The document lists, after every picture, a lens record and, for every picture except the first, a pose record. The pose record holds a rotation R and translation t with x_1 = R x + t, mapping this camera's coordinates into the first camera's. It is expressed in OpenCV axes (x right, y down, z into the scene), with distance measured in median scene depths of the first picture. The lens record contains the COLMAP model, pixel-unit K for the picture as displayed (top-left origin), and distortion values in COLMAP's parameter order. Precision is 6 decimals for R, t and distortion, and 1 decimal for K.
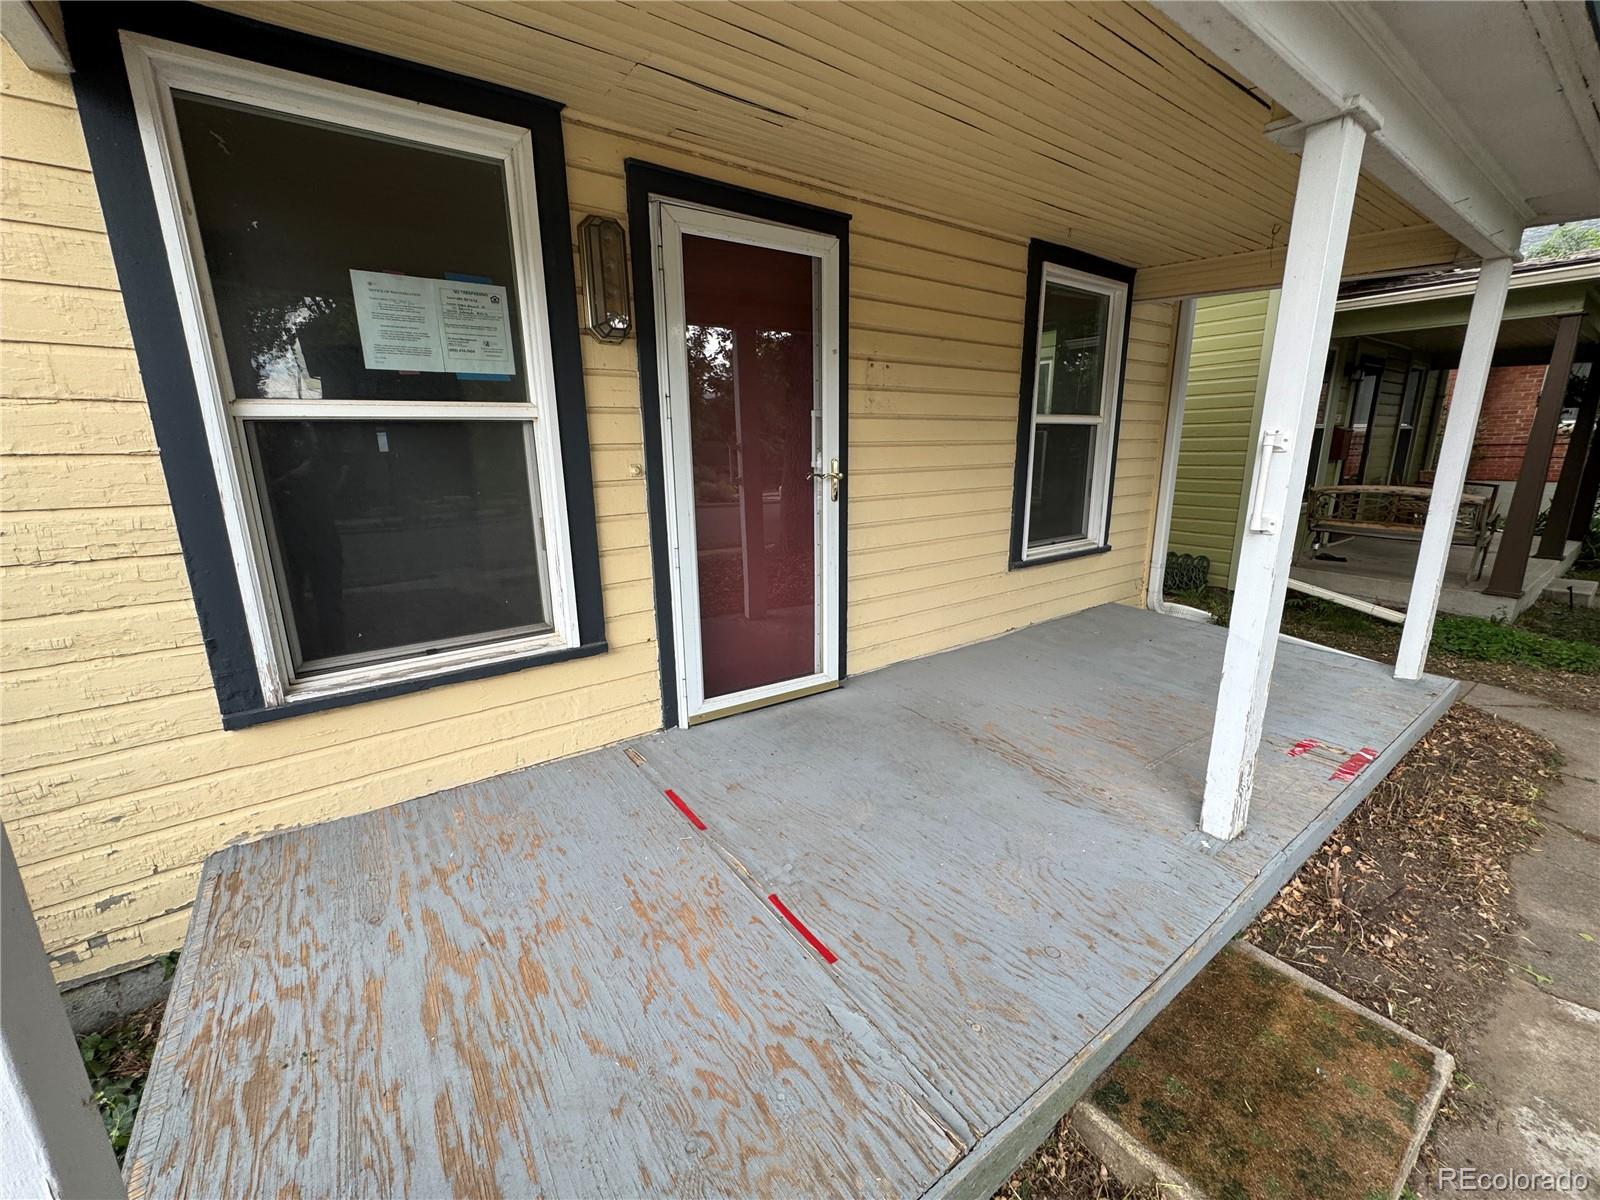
lens RADIAL K [[643.9, 0, 806.3], [0, 643.9, 598.5], [0, 0, 1]] dist [-0.001582, 0.000269]
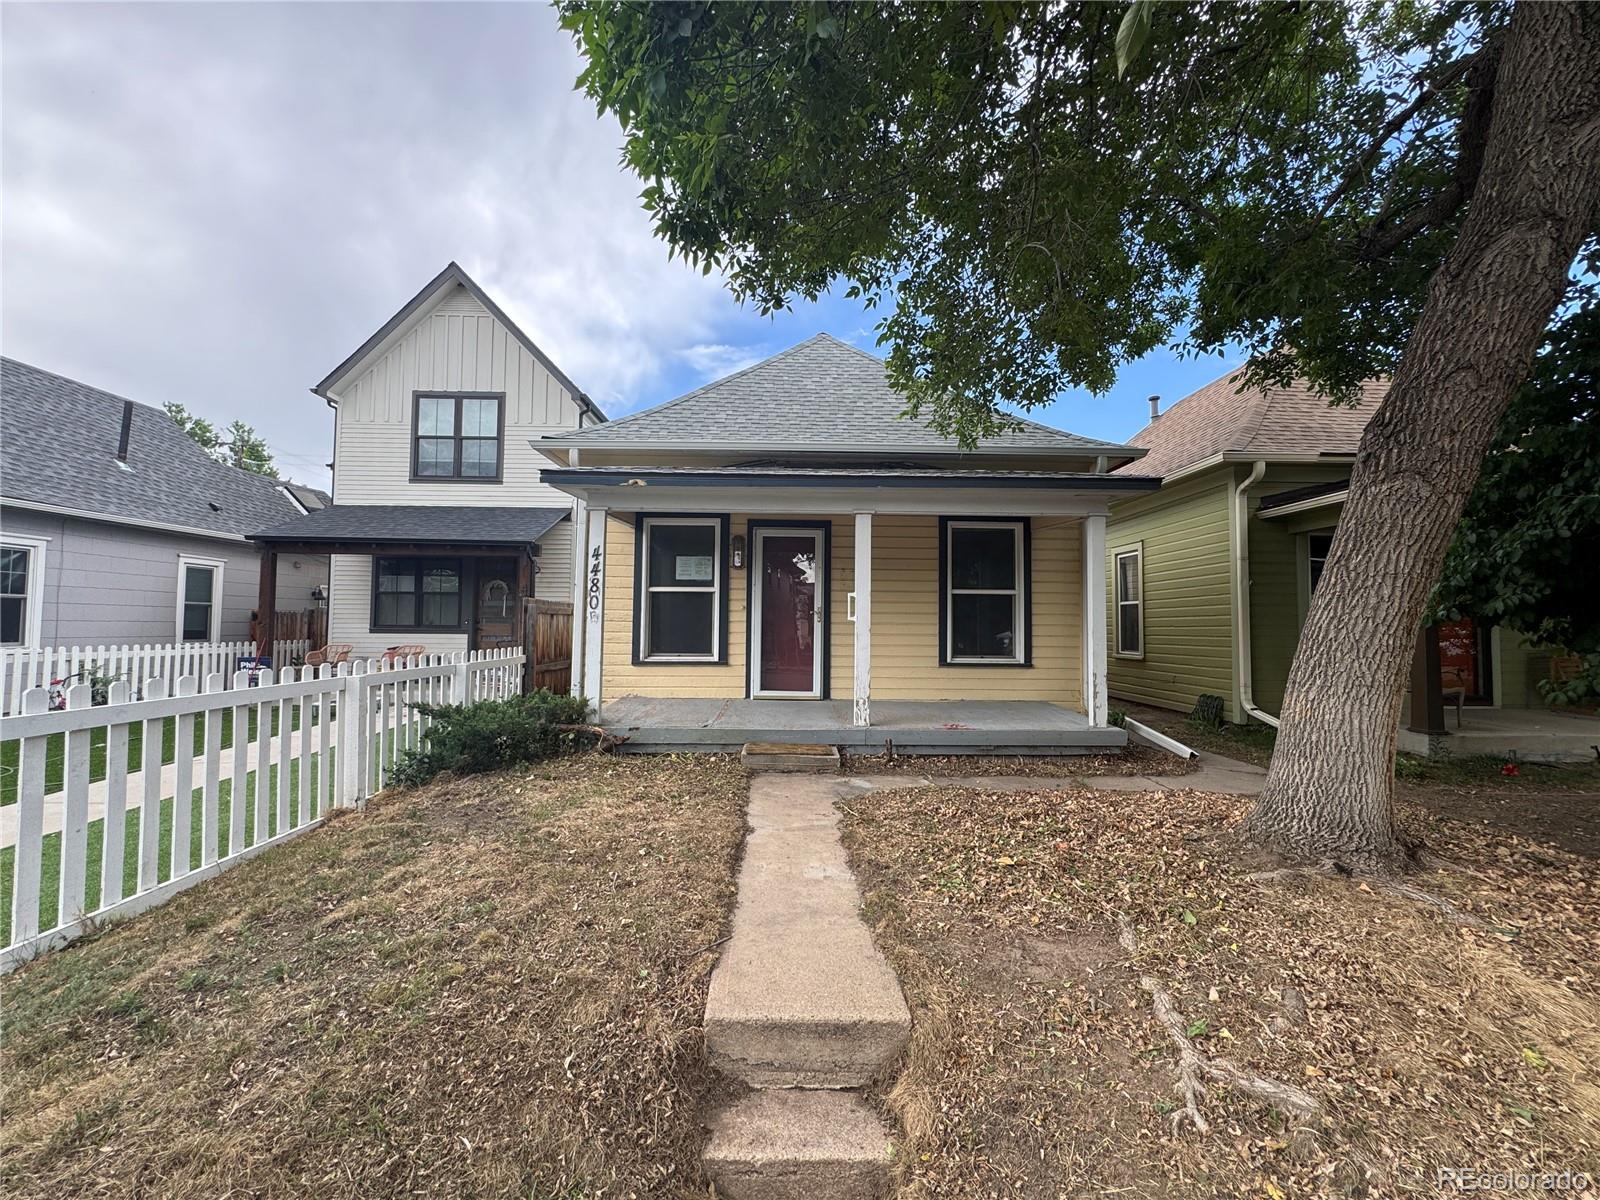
lens RADIAL K [[643.9, 0, 799.5], [0, 643.9, 602.3], [0, 0, 1]] dist [-0.001582, 0.000269]
pose [[0.819753, -0.002770, -0.572711, 1.578905], [-0.153342, 0.962417, -0.224142, 0.392630], [0.551808, 0.271562, 0.788519, -1.189276]]
